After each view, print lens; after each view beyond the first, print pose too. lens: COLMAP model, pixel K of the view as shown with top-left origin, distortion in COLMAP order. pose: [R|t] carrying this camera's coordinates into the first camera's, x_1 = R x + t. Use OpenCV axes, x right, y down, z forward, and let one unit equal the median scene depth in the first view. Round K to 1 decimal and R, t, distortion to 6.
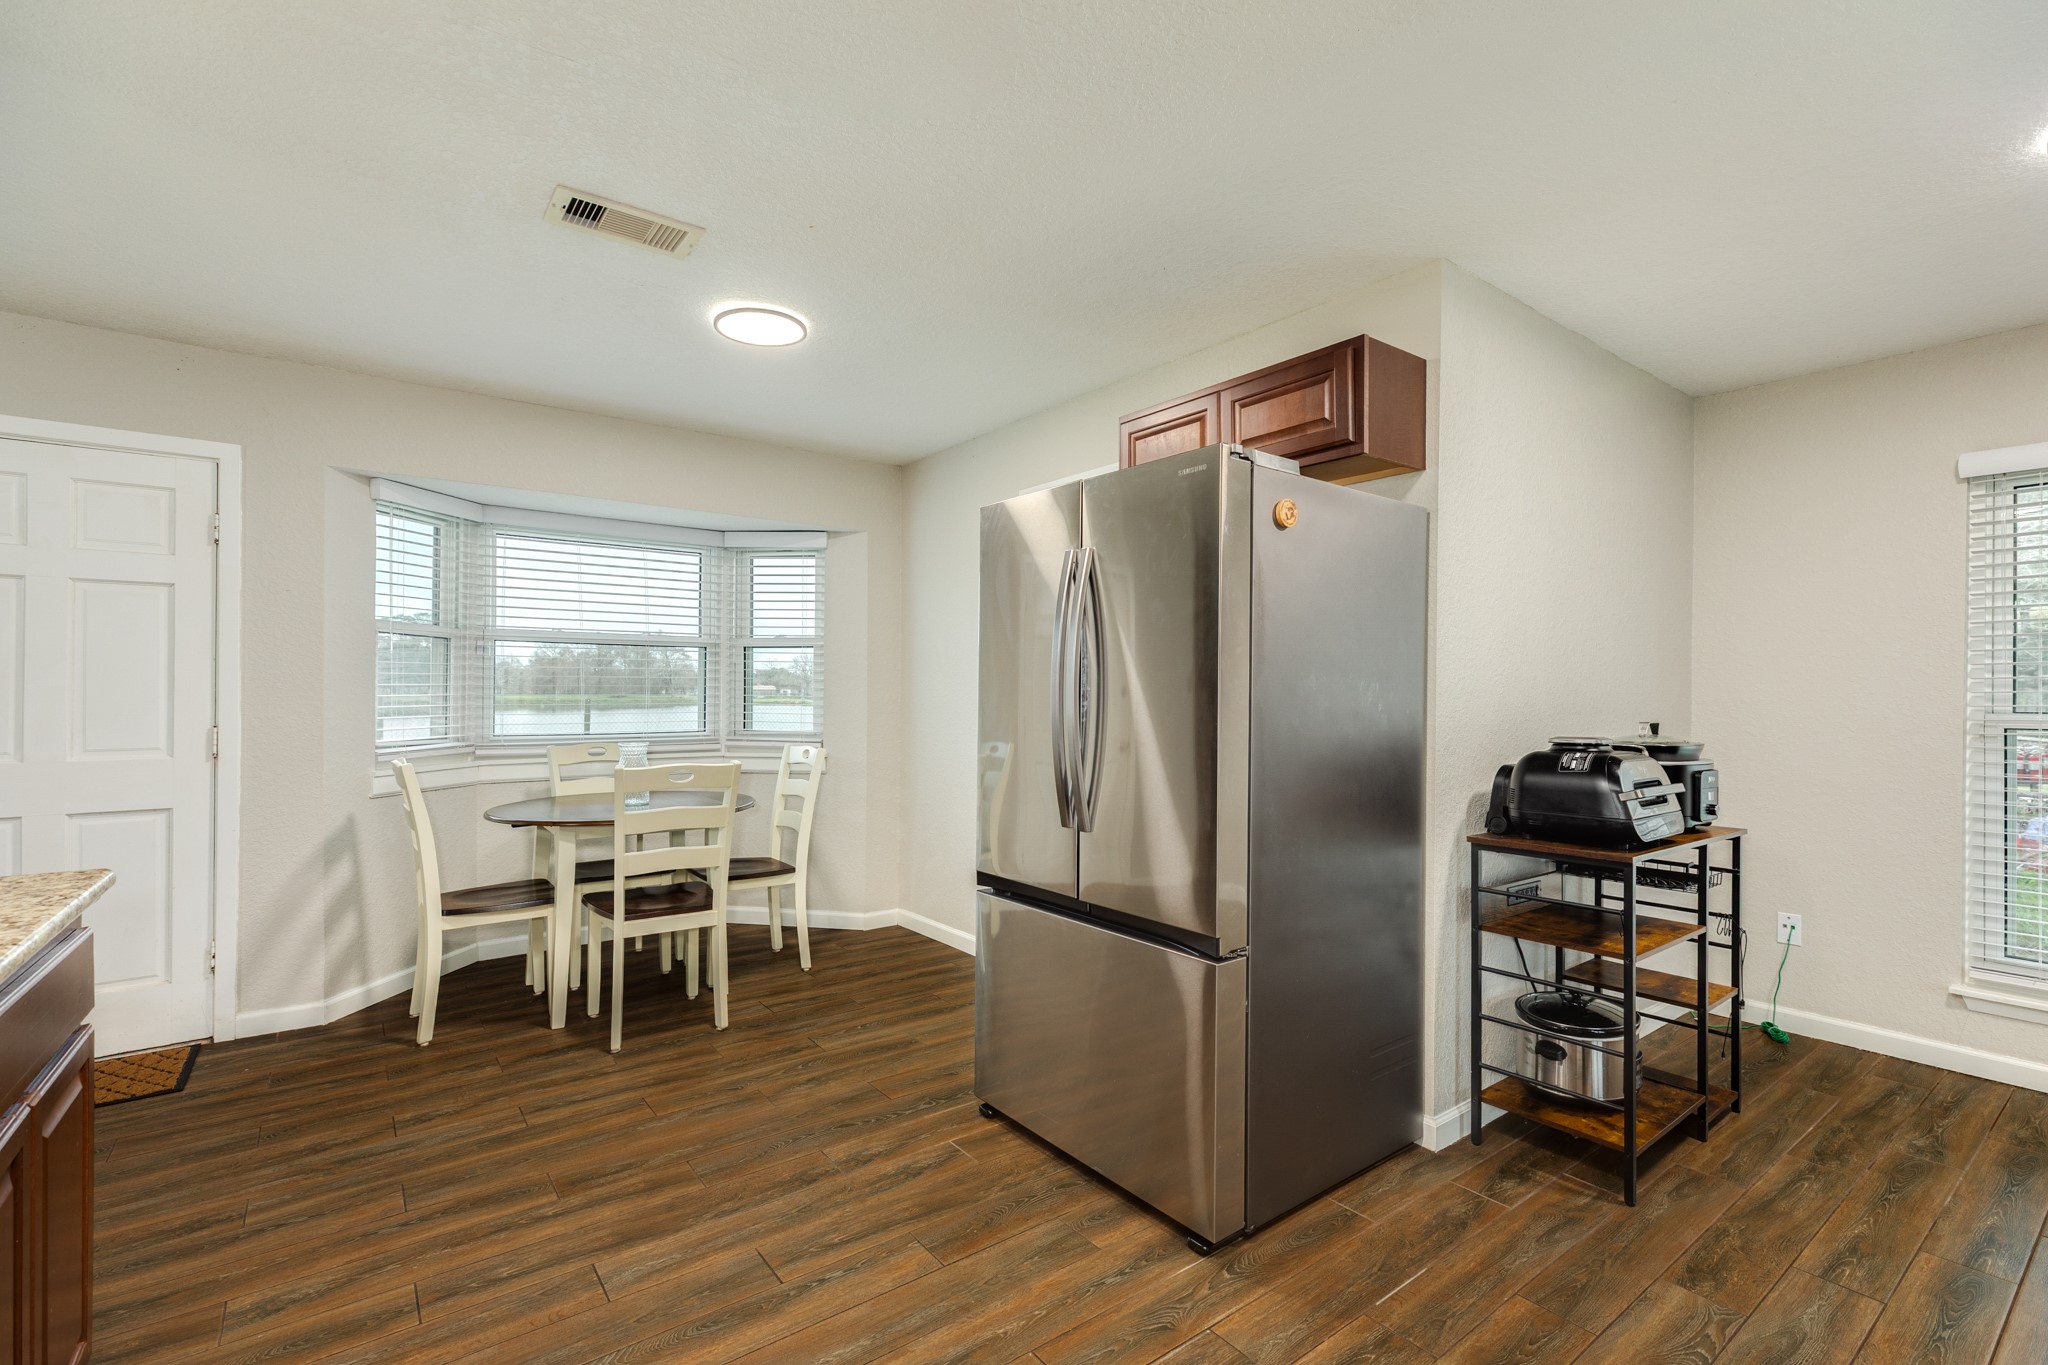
lens RADIAL K [[910.1, 0, 1029.0], [0, 910.1, 689.1], [0, 0, 1]] dist [0.001688, 0.000177]
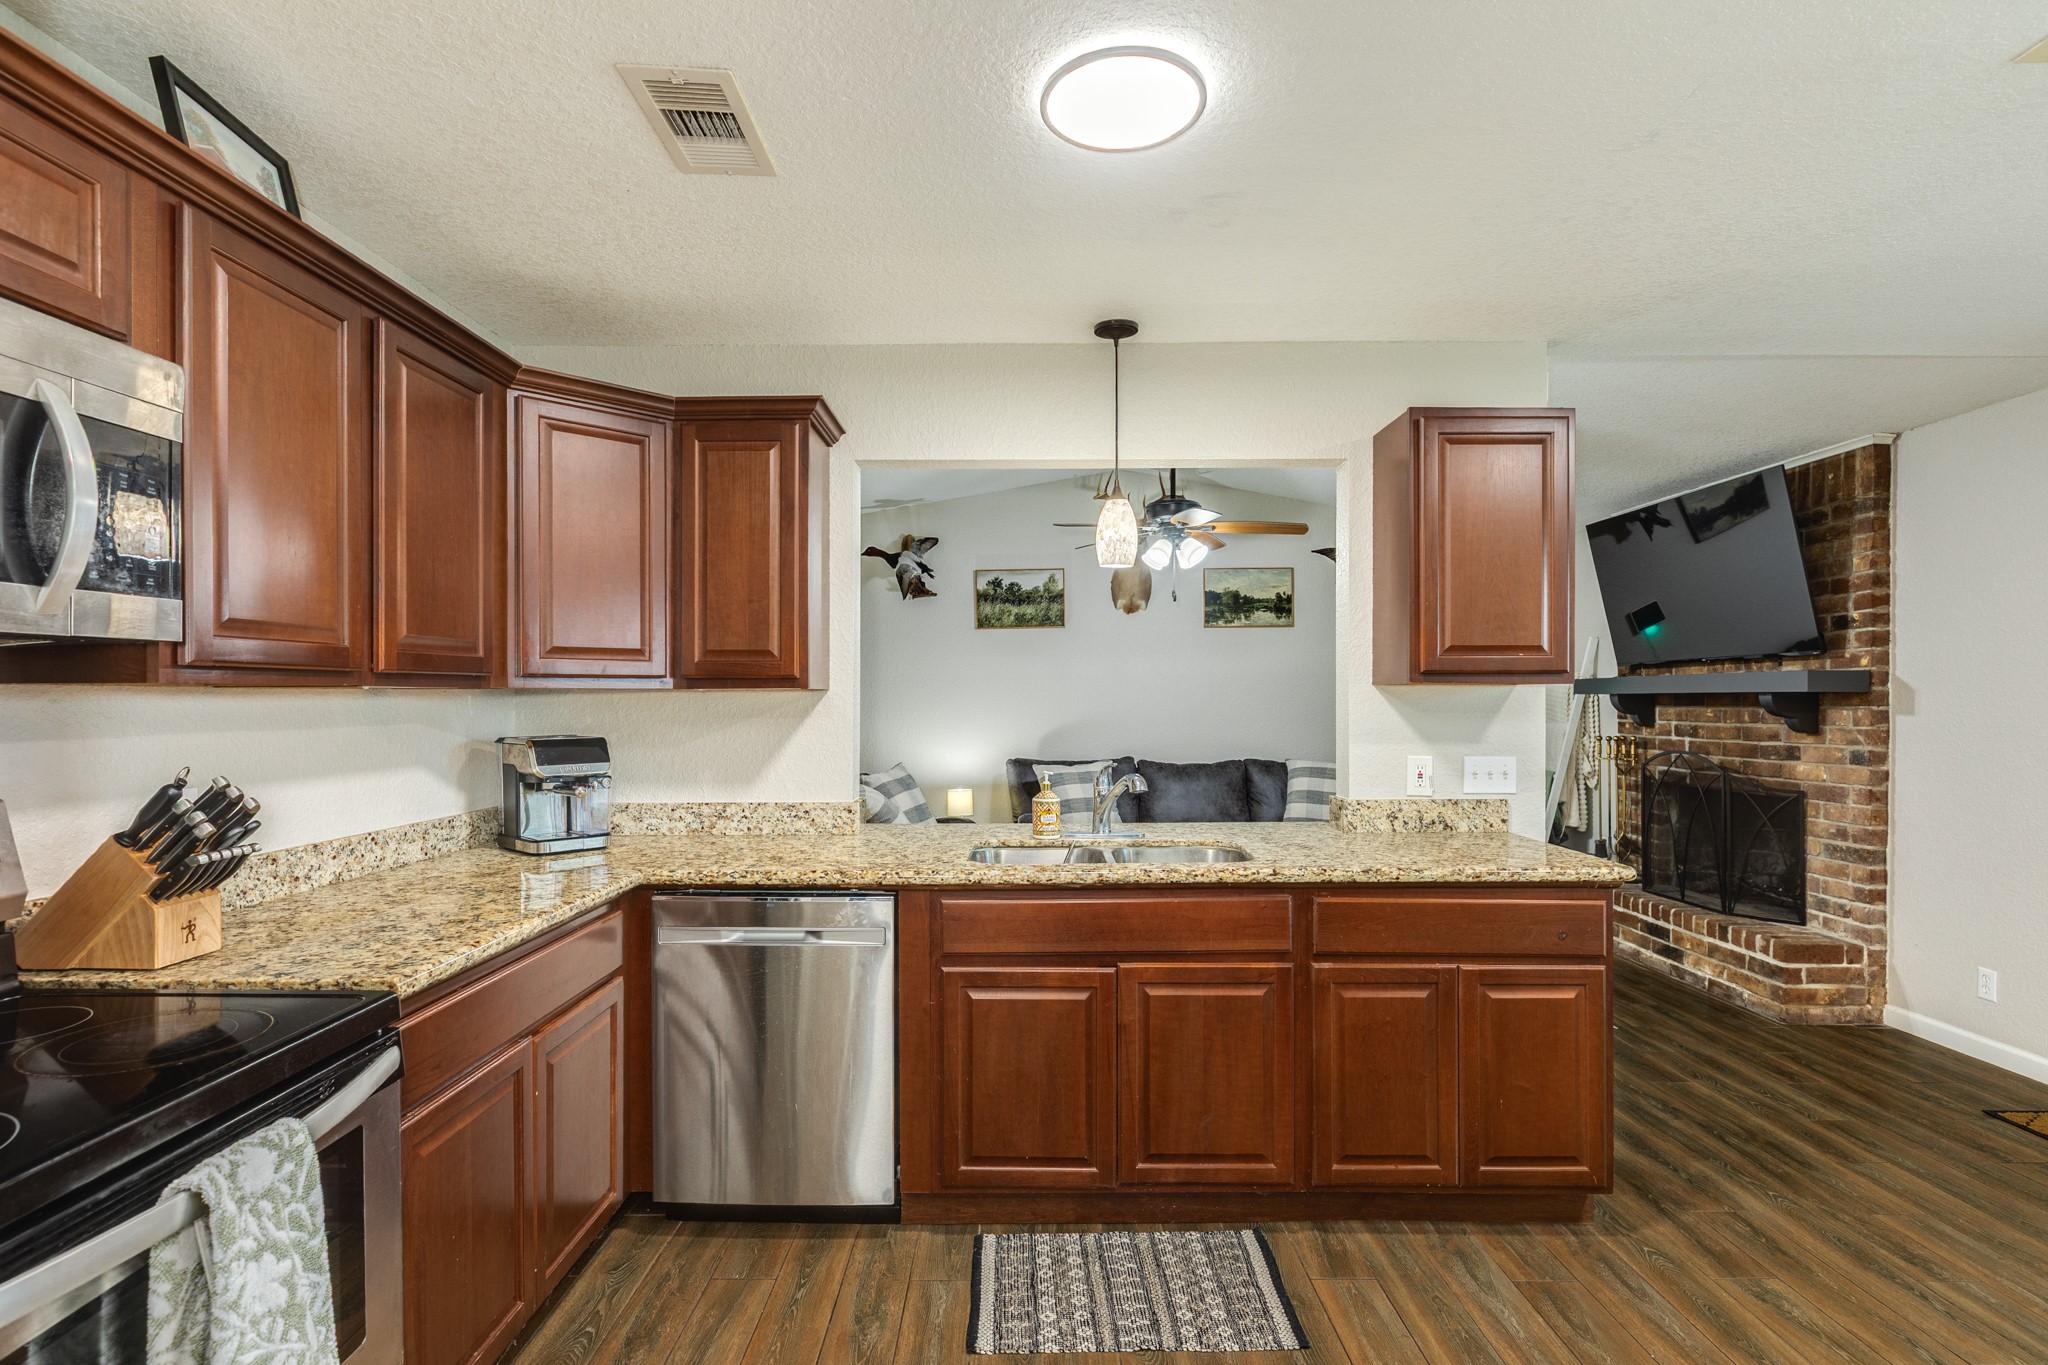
lens RADIAL K [[997.8, 0, 1017.5], [0, 997.8, 701.4], [0, 0, 1]] dist [-0.001785, -0.000304]
pose [[-0.611355, -0.001106, -0.791355, 0.450247], [0.002935, 0.999989, -0.003664, -0.035113], [0.791351, -0.004562, -0.611345, 0.647756]]
